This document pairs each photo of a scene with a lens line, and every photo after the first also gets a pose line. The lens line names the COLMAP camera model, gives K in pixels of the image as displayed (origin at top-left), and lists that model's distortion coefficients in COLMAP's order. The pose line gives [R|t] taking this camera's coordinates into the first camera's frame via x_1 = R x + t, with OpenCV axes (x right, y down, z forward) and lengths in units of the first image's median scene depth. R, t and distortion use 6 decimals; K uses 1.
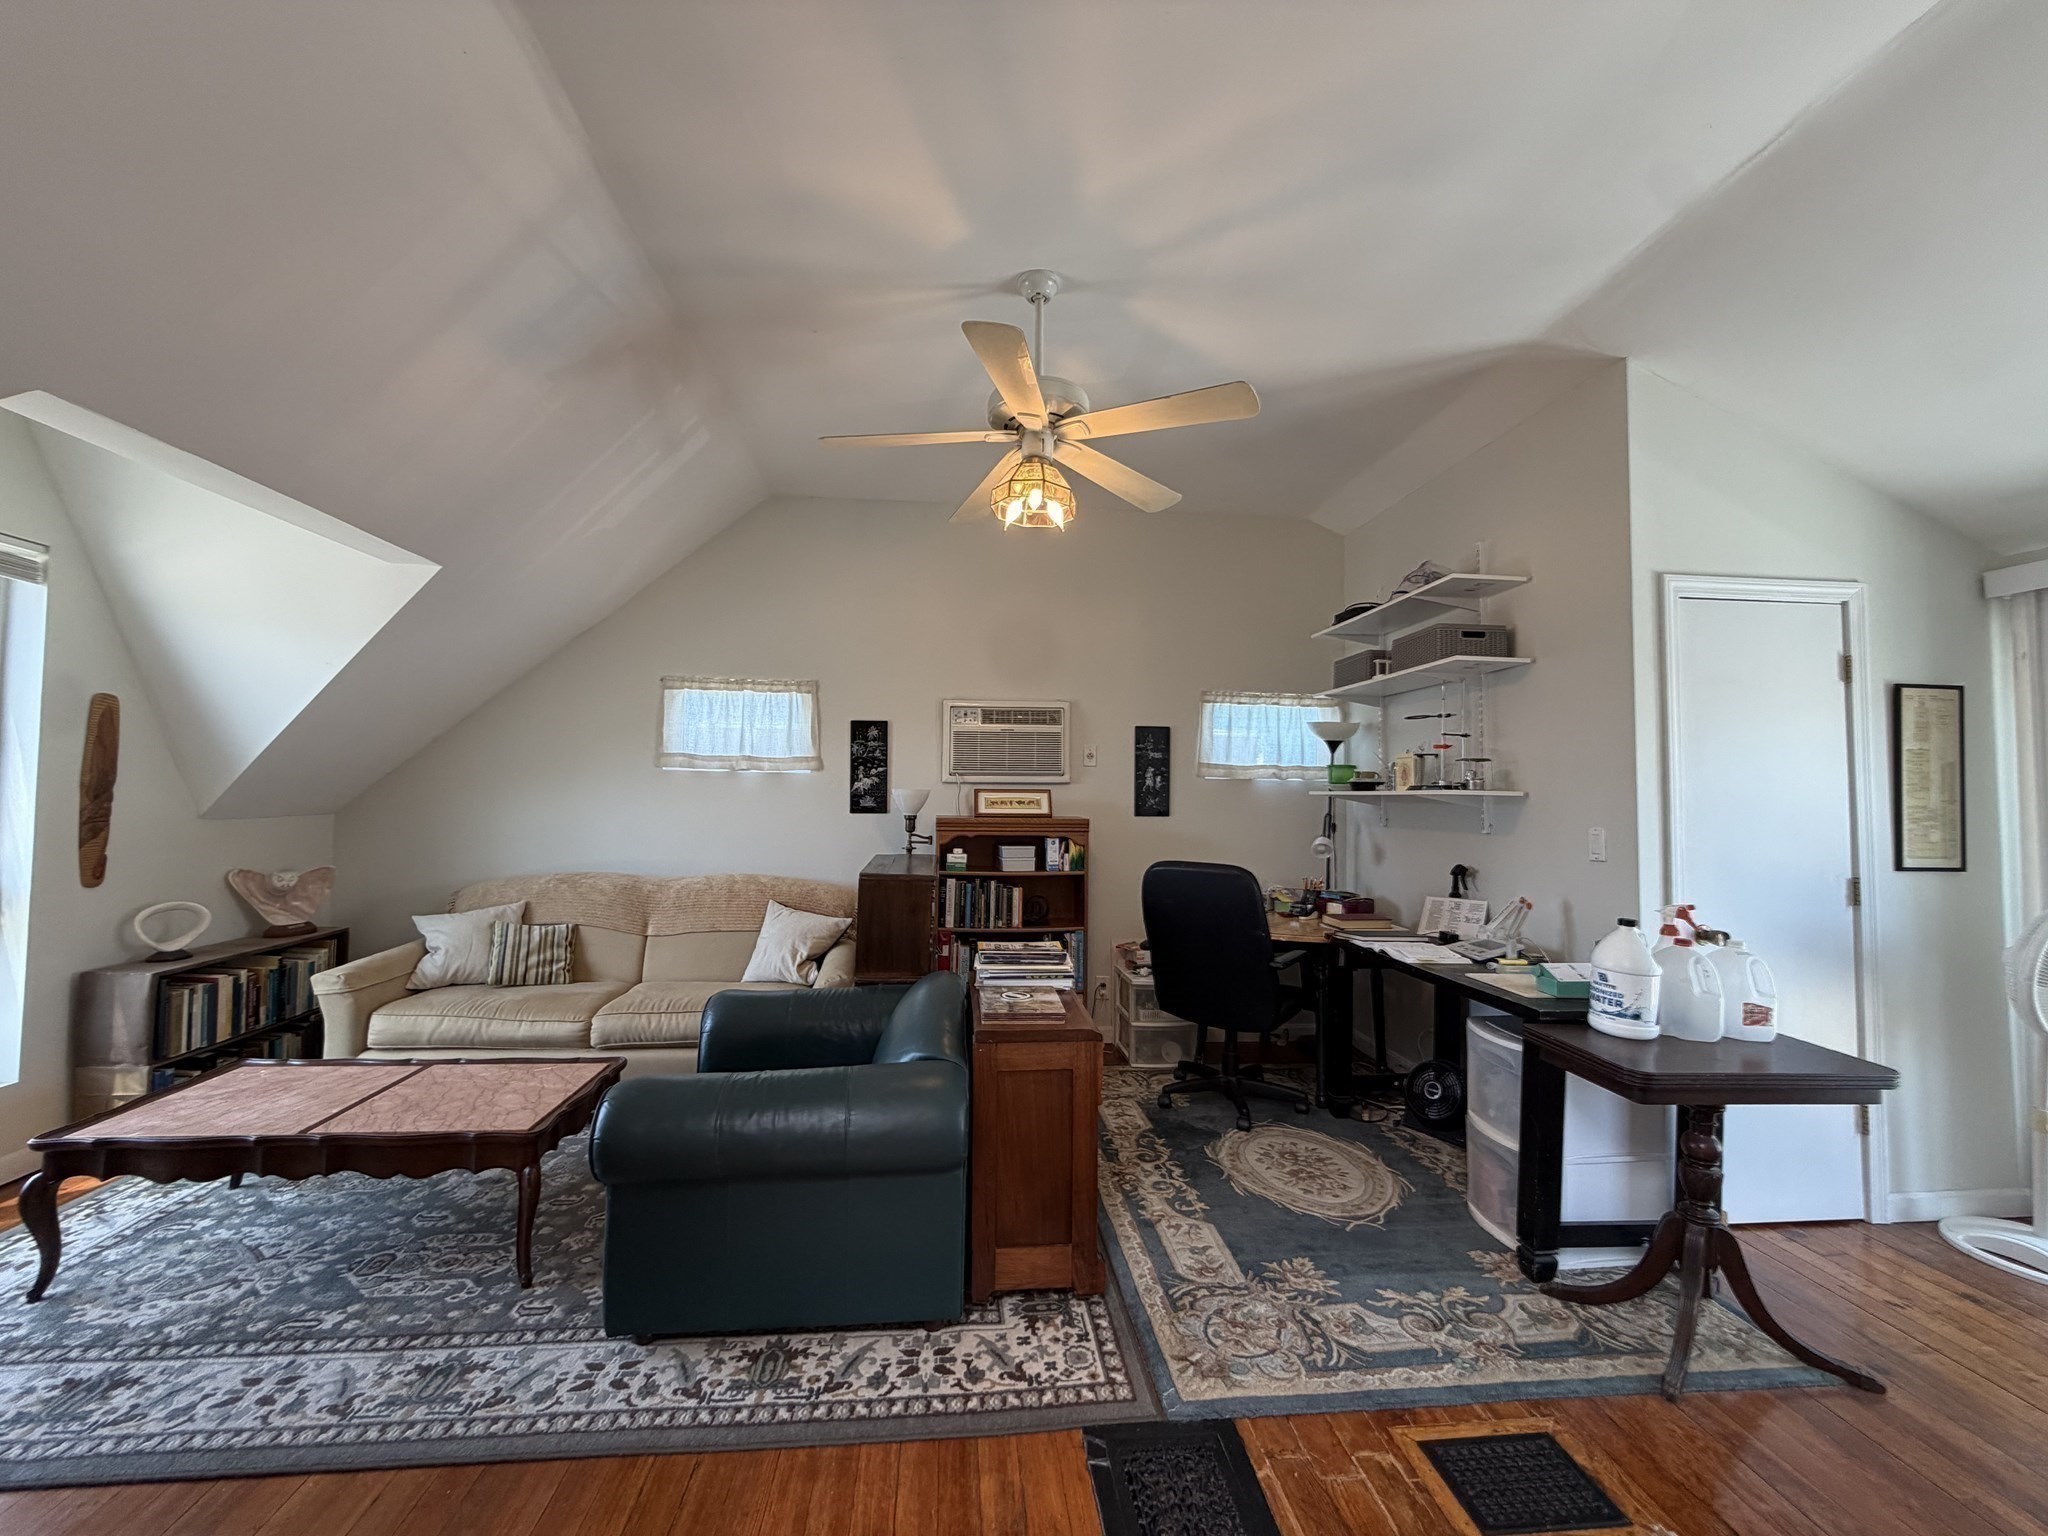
lens RADIAL K [[816.2, 0, 1019.2], [0, 816.2, 767.7], [0, 0, 1]] dist [-0.001455, 0.000544]
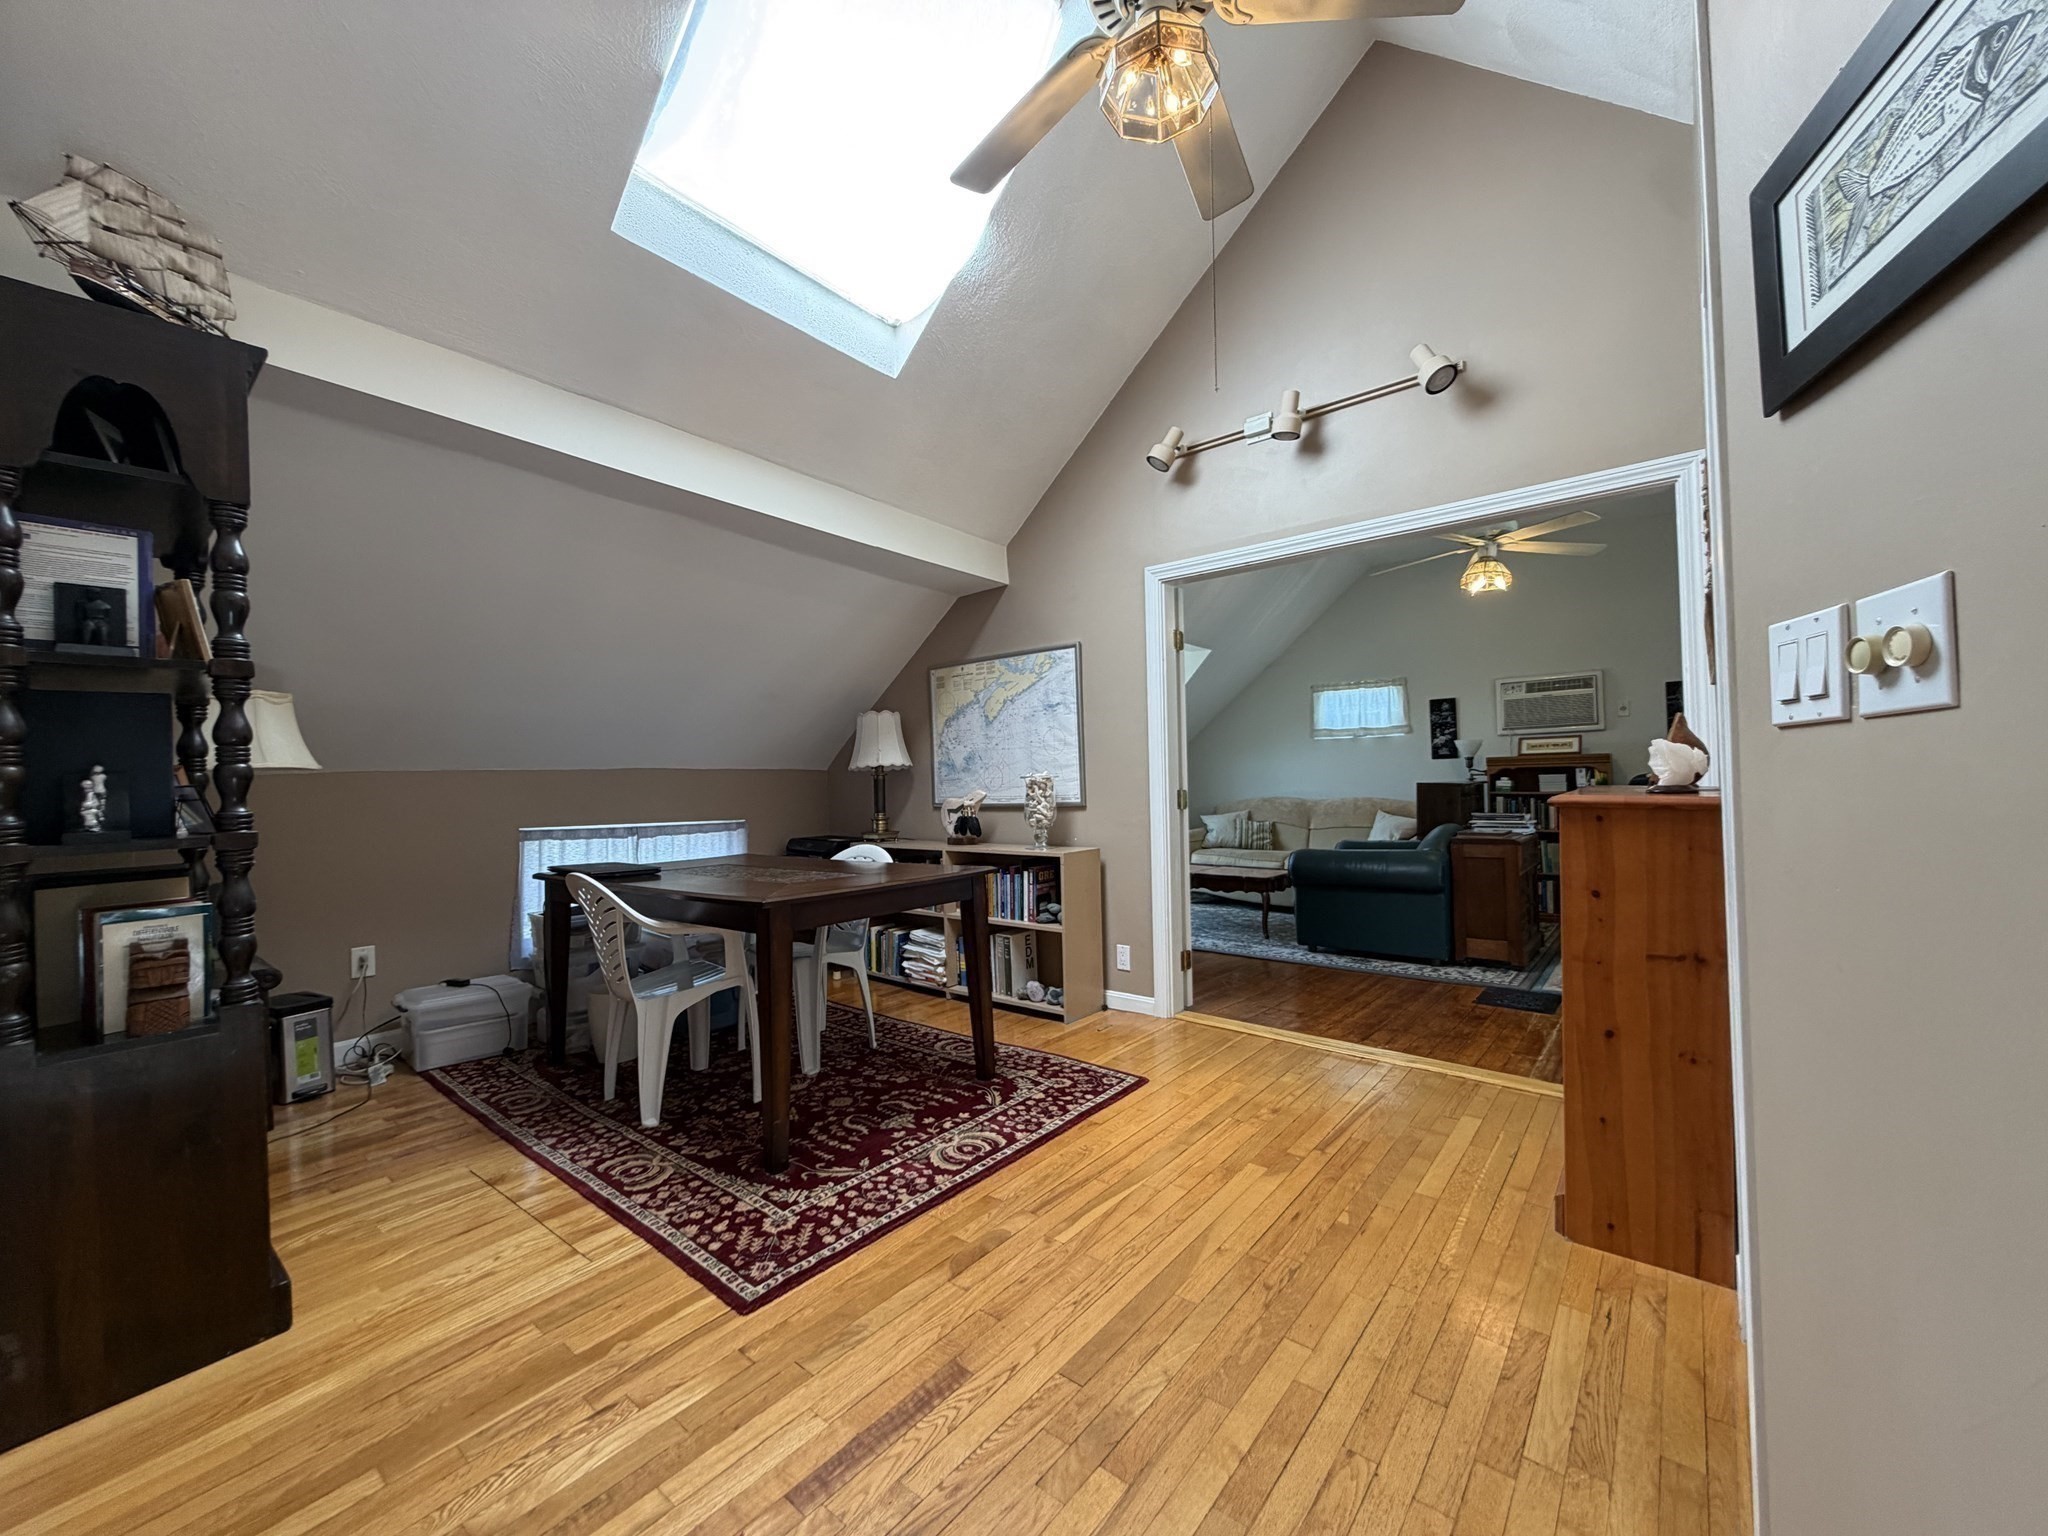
lens RADIAL K [[816.2, 0, 1020.7], [0, 816.2, 769.2], [0, 0, 1]] dist [-0.001455, 0.000544]
pose [[0.713127, -0.040696, -0.699852, 0.464603], [0.048914, 0.998769, -0.008236, 0.070769], [0.699326, -0.028359, 0.714240, -0.959486]]
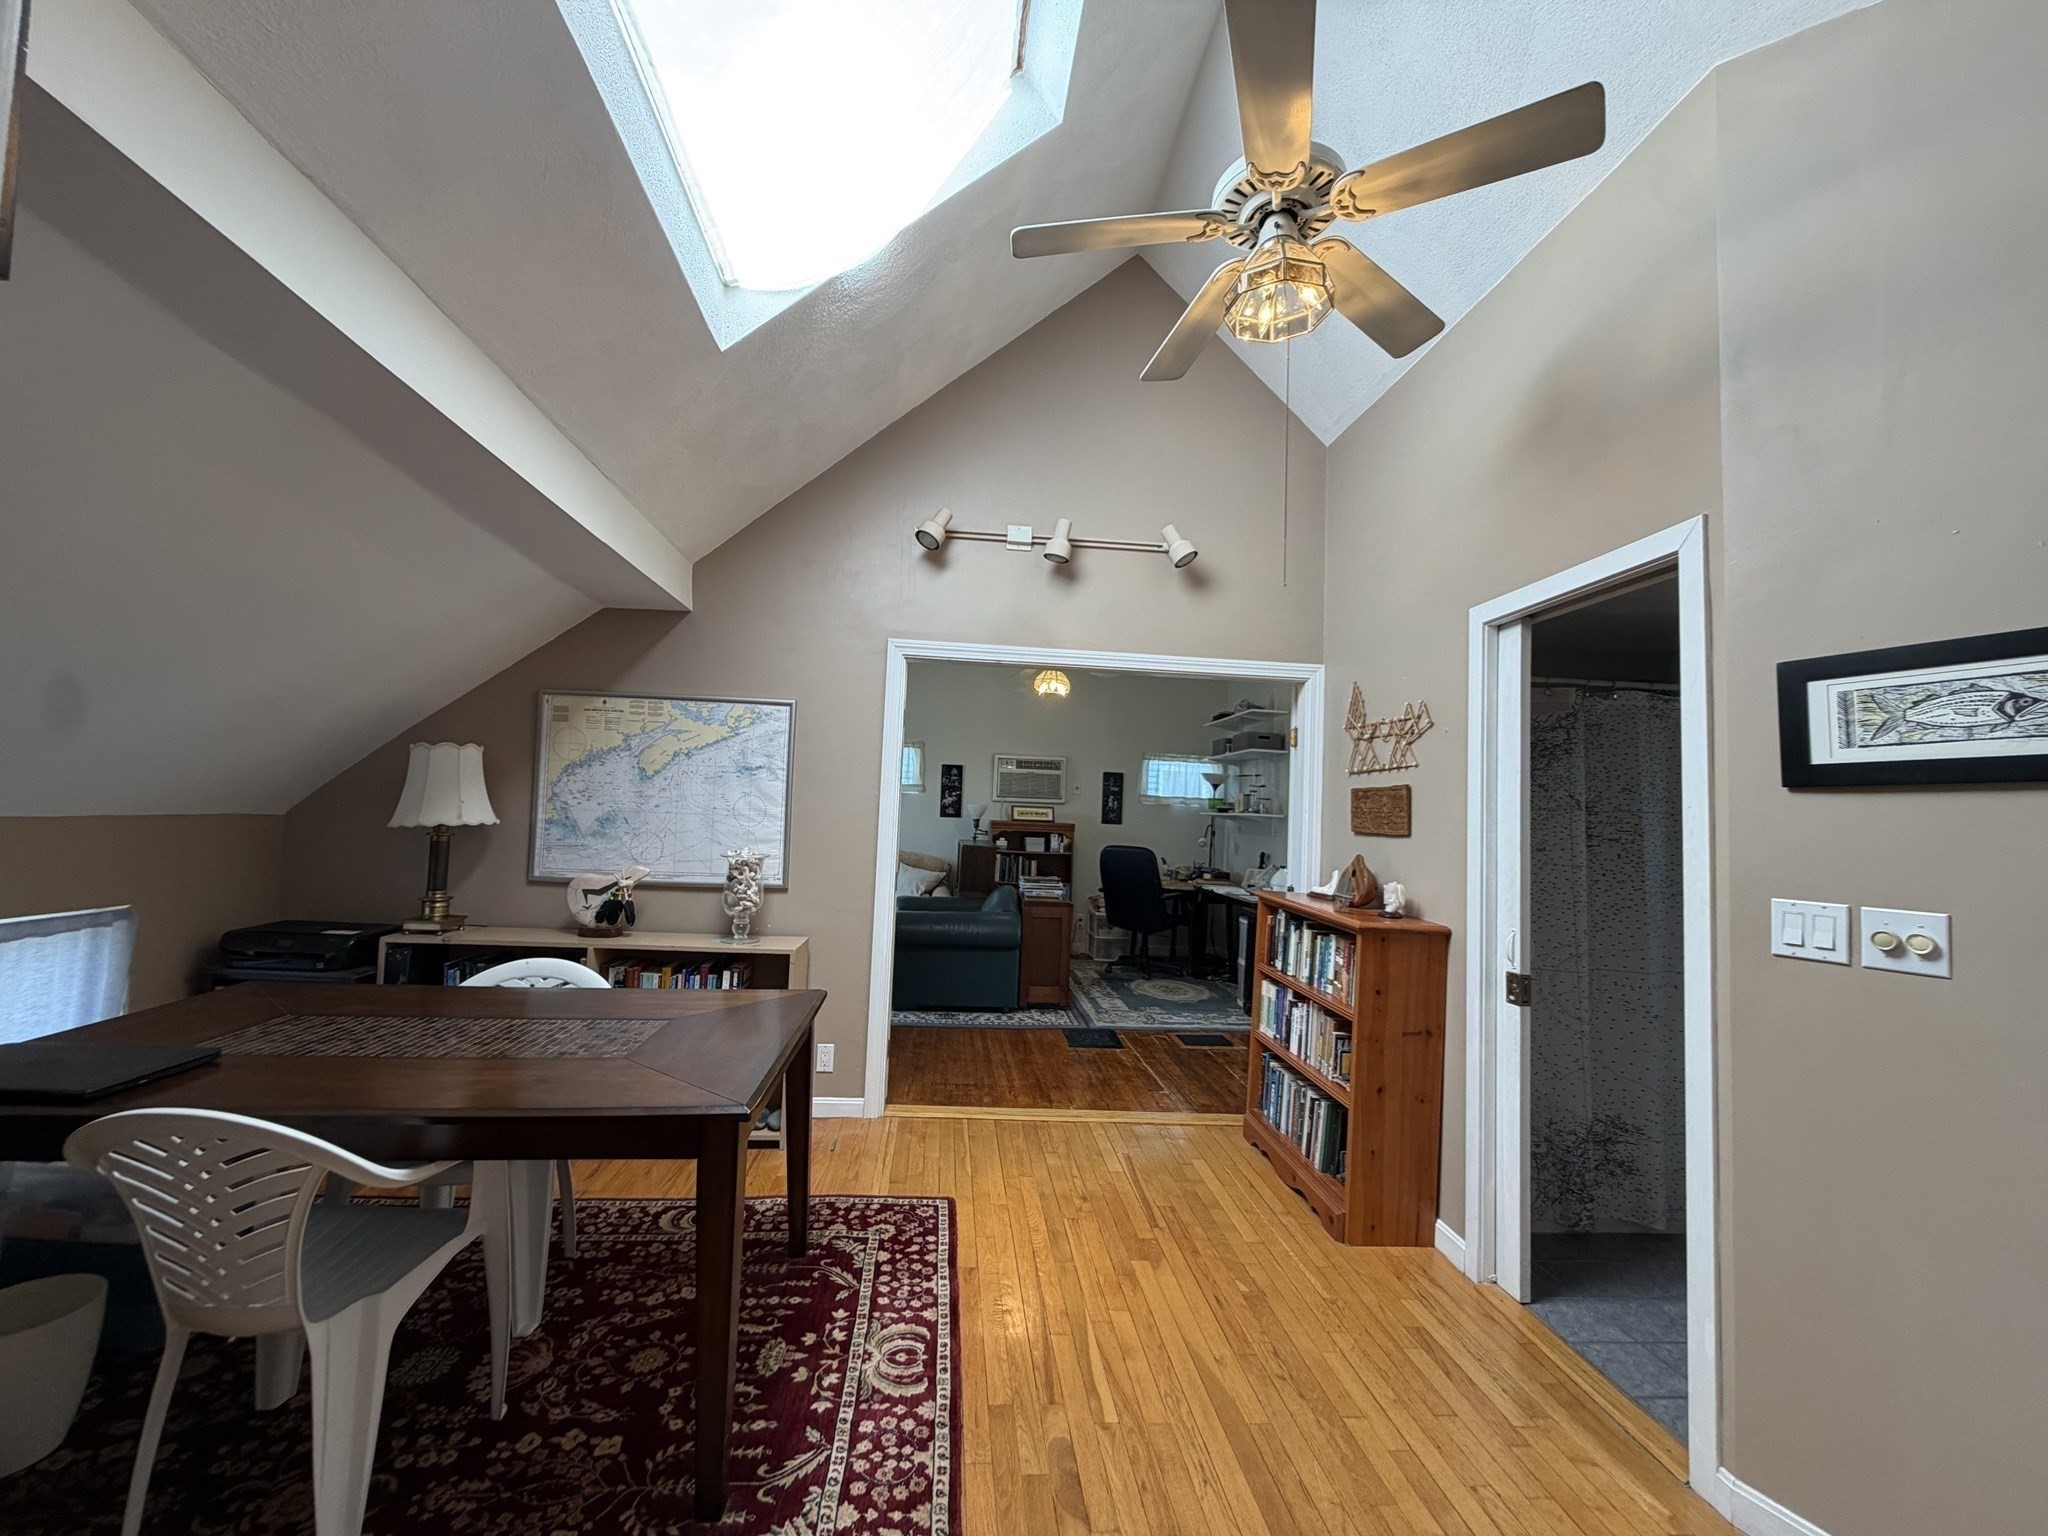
lens RADIAL K [[816.2, 0, 1019.1], [0, 816.2, 769.3], [0, 0, 1]] dist [-0.001455, 0.000544]
pose [[0.999532, 0.030581, 0.000899, -0.059168], [-0.030562, 0.999401, -0.016262, -0.033744], [-0.001395, 0.016227, 0.999867, -1.102239]]
